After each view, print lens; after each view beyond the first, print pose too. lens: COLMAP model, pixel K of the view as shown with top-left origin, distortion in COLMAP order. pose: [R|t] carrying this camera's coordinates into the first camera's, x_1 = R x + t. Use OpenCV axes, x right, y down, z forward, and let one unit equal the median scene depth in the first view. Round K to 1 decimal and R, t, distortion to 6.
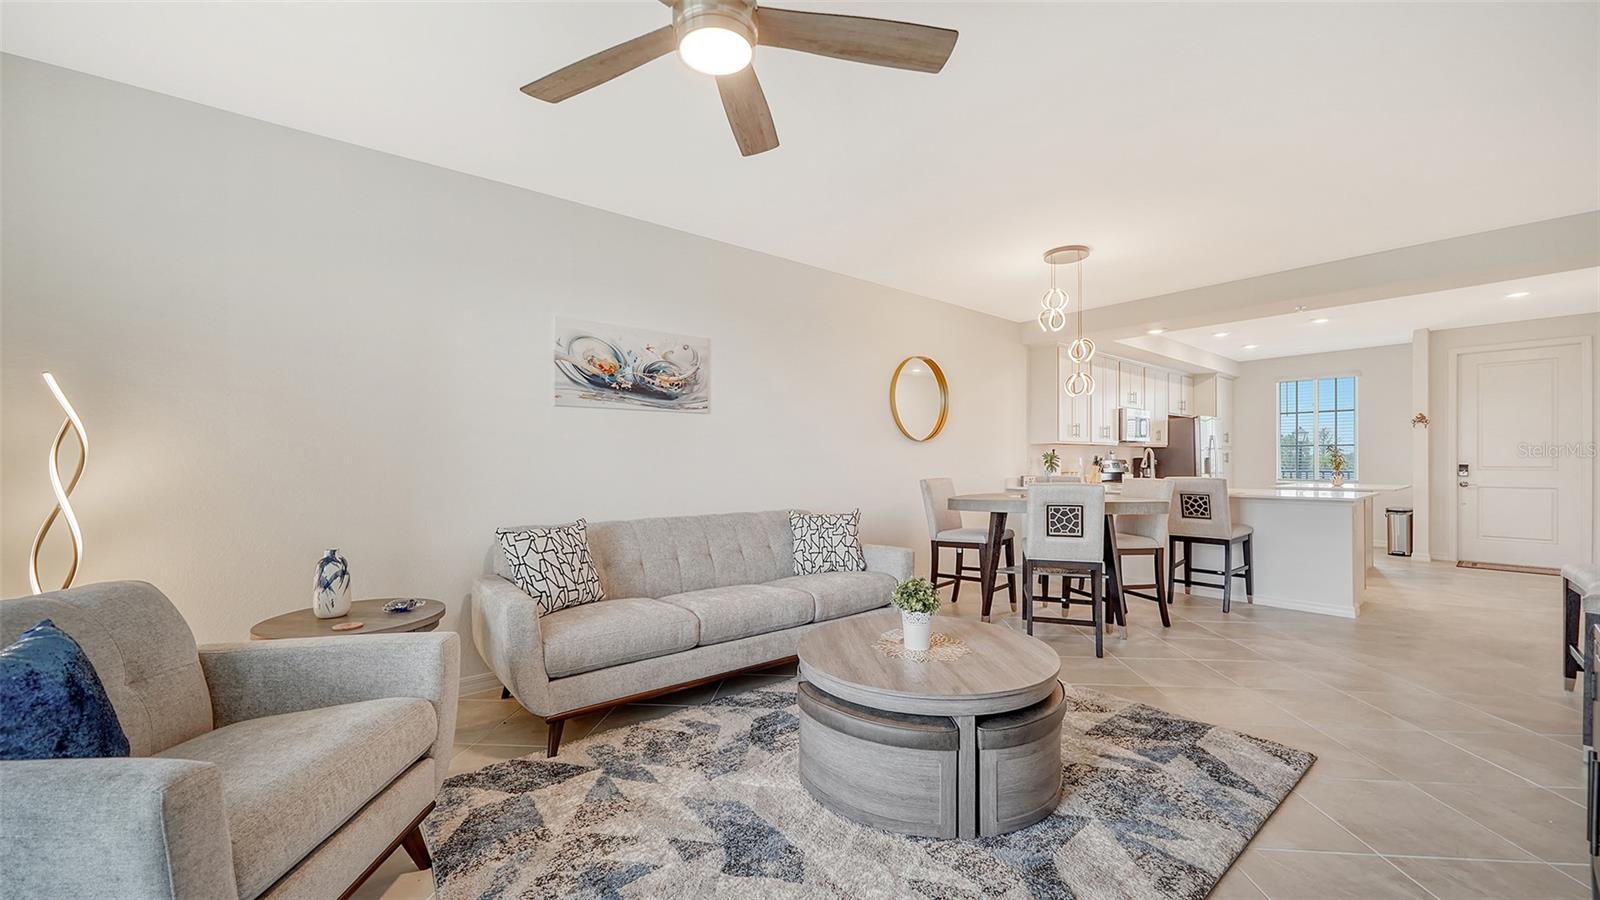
lens RADIAL K [[624.9, 0, 849.2], [0, 624.9, 457.4], [0, 0, 1]] dist [0.076970, -0.016840]
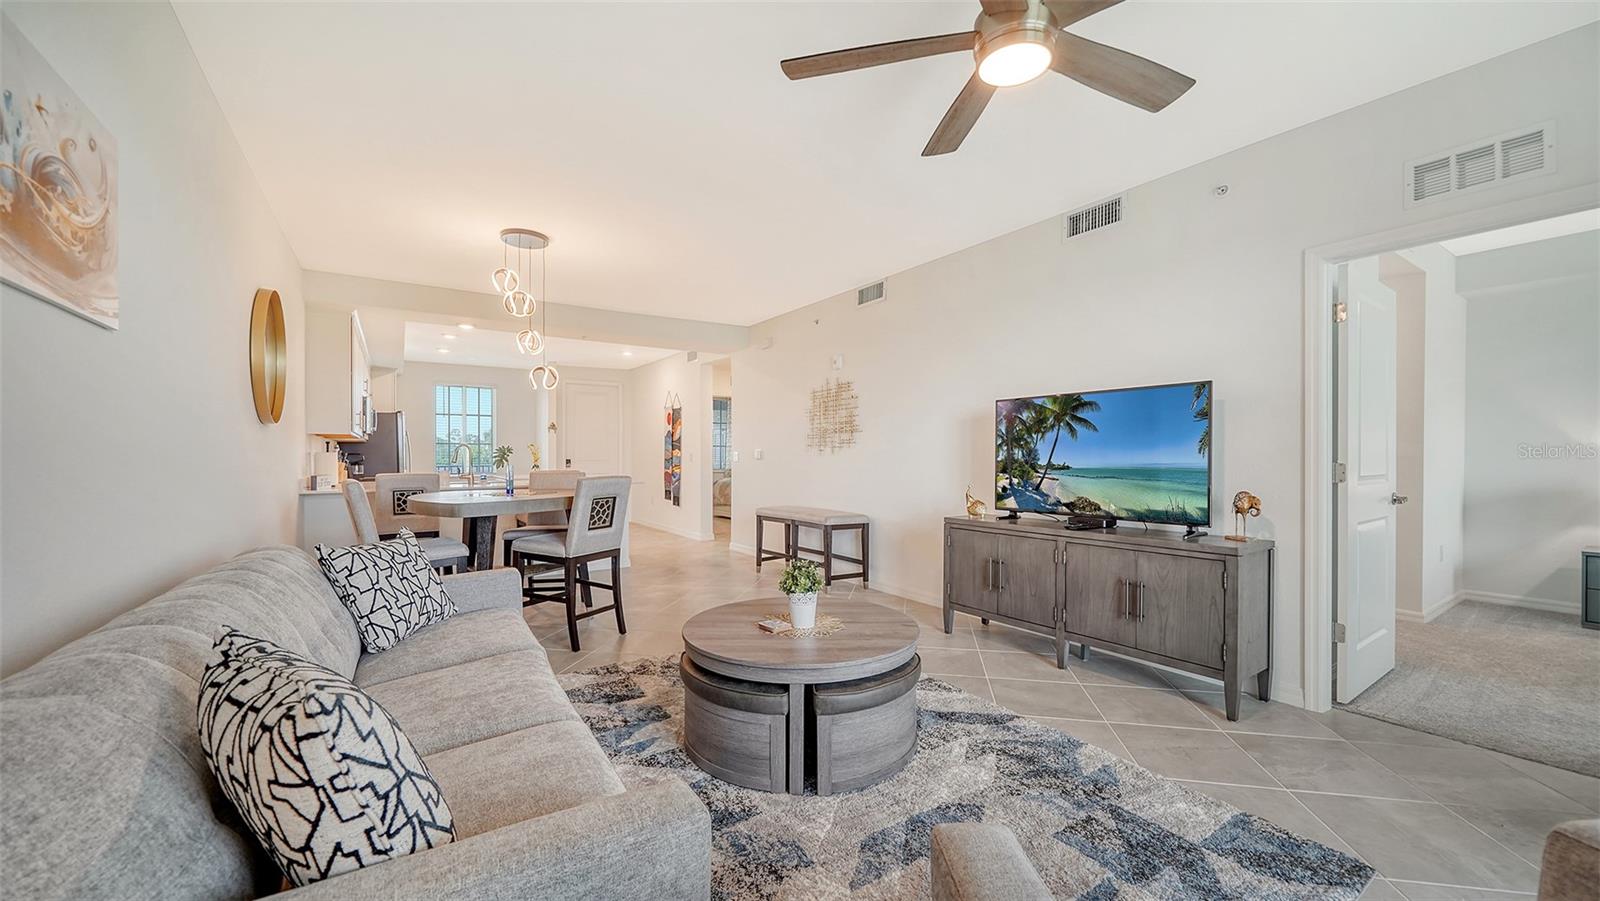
lens RADIAL K [[574.6, 0, 832.3], [0, 574.6, 457.6], [0, 0, 1]] dist [-0.033649, 0.000063]
pose [[0.127556, 0.000587, 0.991831, -0.516996], [-0.003982, 0.999992, -0.000079, 0.010507], [-0.991823, -0.003939, 0.127558, 0.517152]]
